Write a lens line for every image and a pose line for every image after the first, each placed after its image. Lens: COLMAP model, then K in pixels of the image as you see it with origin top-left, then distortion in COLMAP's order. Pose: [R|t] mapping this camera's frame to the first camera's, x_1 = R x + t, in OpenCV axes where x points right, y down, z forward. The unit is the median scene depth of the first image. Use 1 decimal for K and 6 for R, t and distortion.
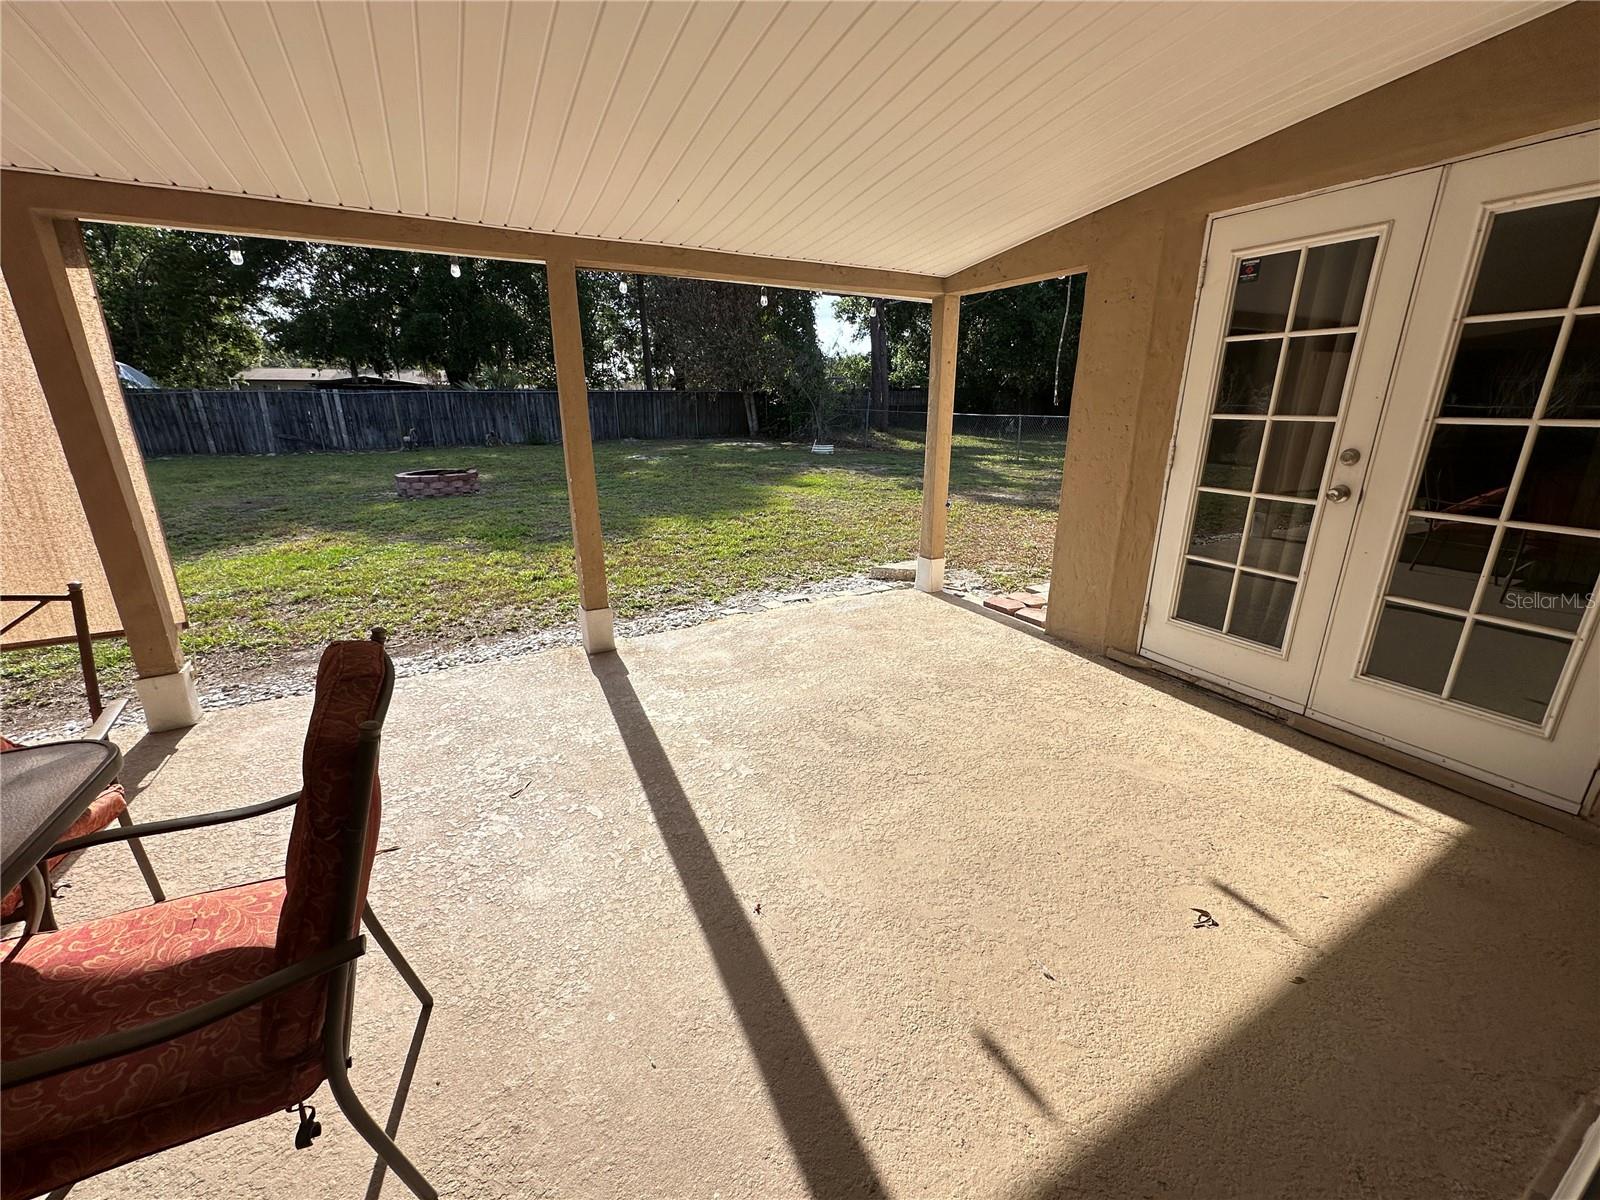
lens RADIAL K [[636.4, 0, 800.0], [0, 636.4, 600.0], [0, 0, 1]] dist [-0.006836, -0.000032]
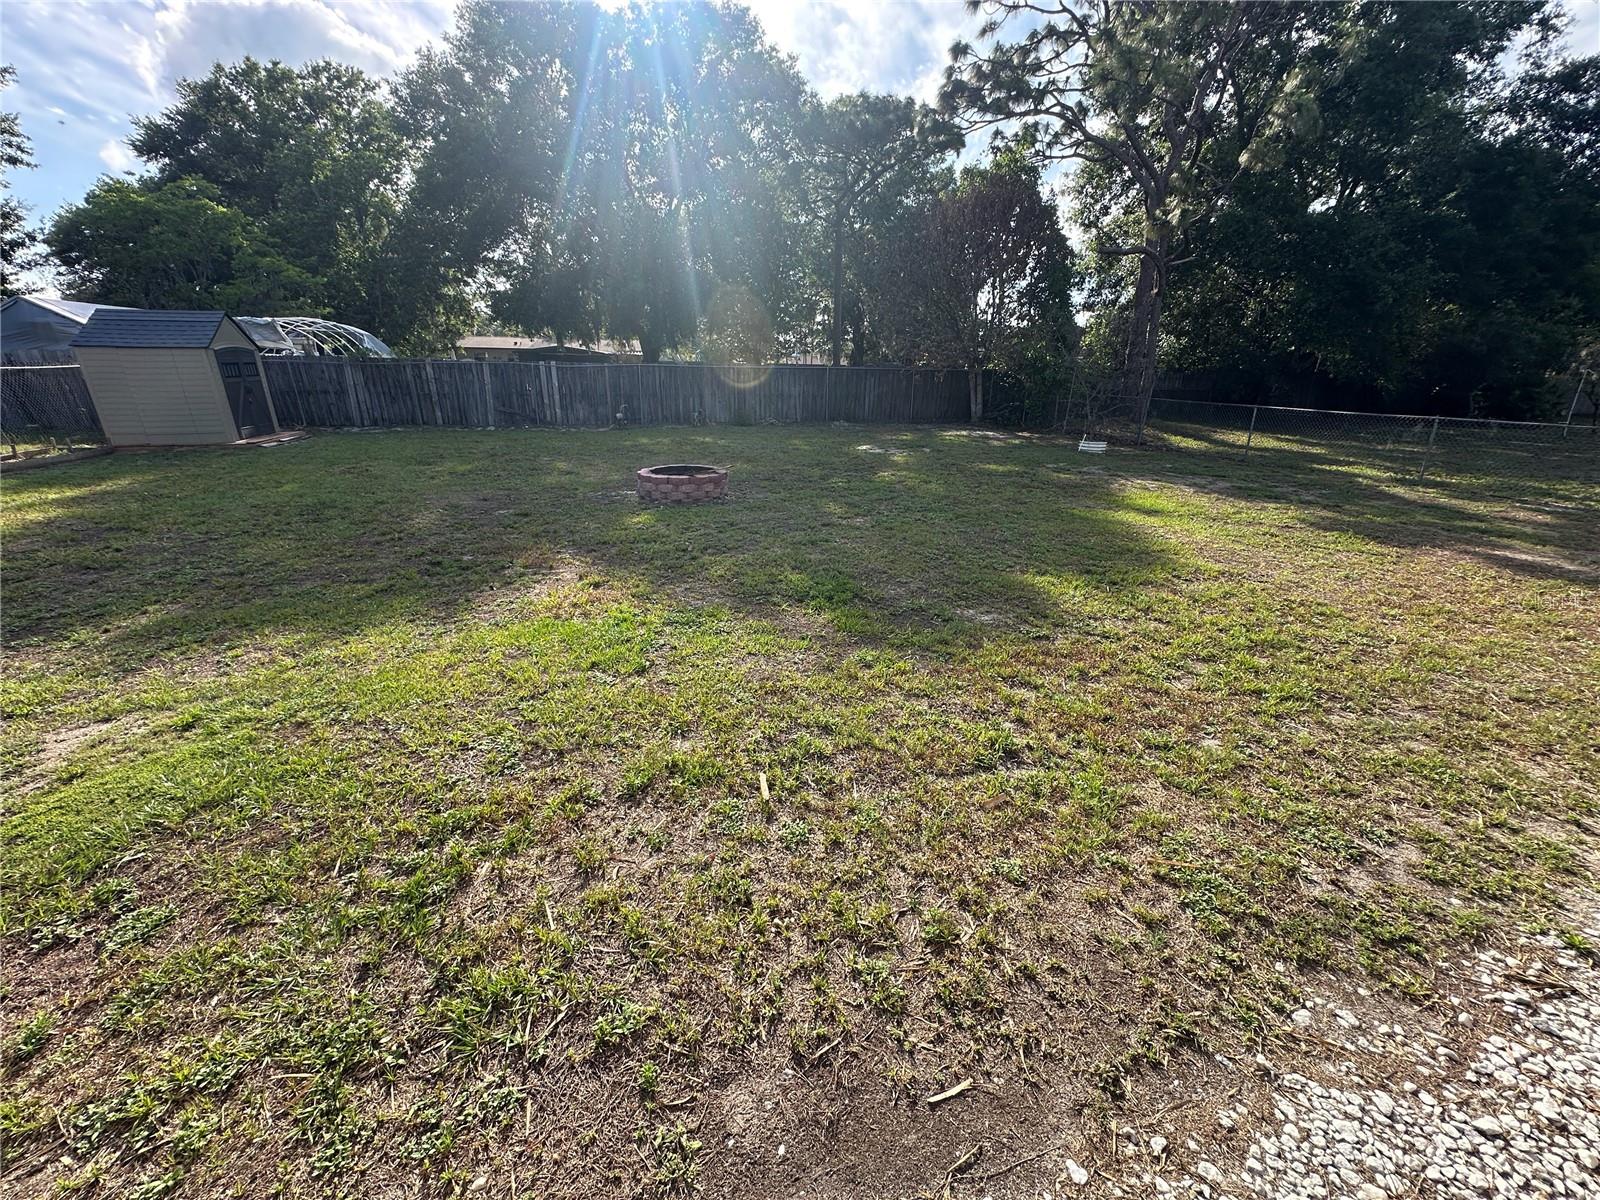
lens RADIAL K [[636.4, 0, 800.0], [0, 636.4, 600.0], [0, 0, 1]] dist [-0.006836, -0.000032]
pose [[0.974766, 0.090591, -0.204021, -0.143958], [-0.082566, 0.995452, 0.047525, -0.051446], [0.207398, -0.029481, 0.977812, 0.130070]]
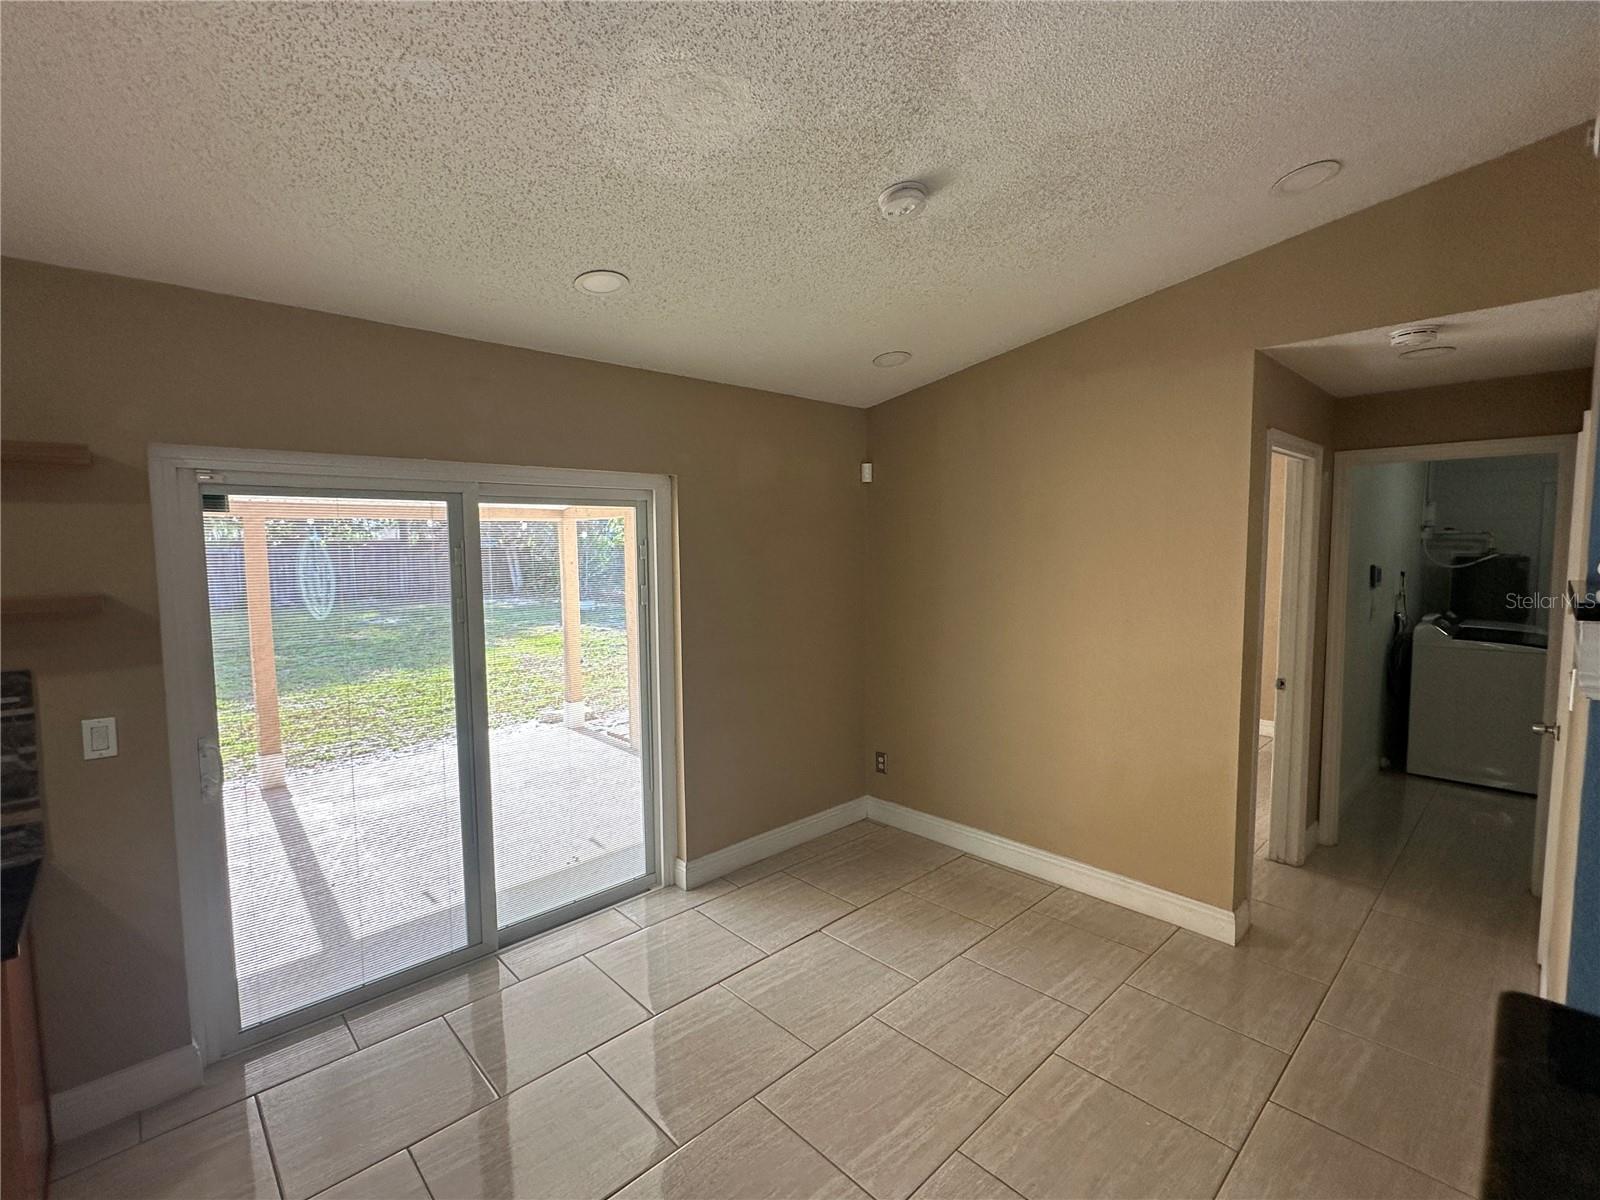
lens RADIAL K [[735.0, 0, 800.0], [0, 735.0, 600.0], [0, 0, 1]] dist [-0.030016, -0.000089]
pose [[0.965161, -0.020164, 0.260877, 0.060202], [0.079353, 0.972627, -0.218405, 0.021442], [-0.249332, 0.231497, 0.940342, -0.125170]]
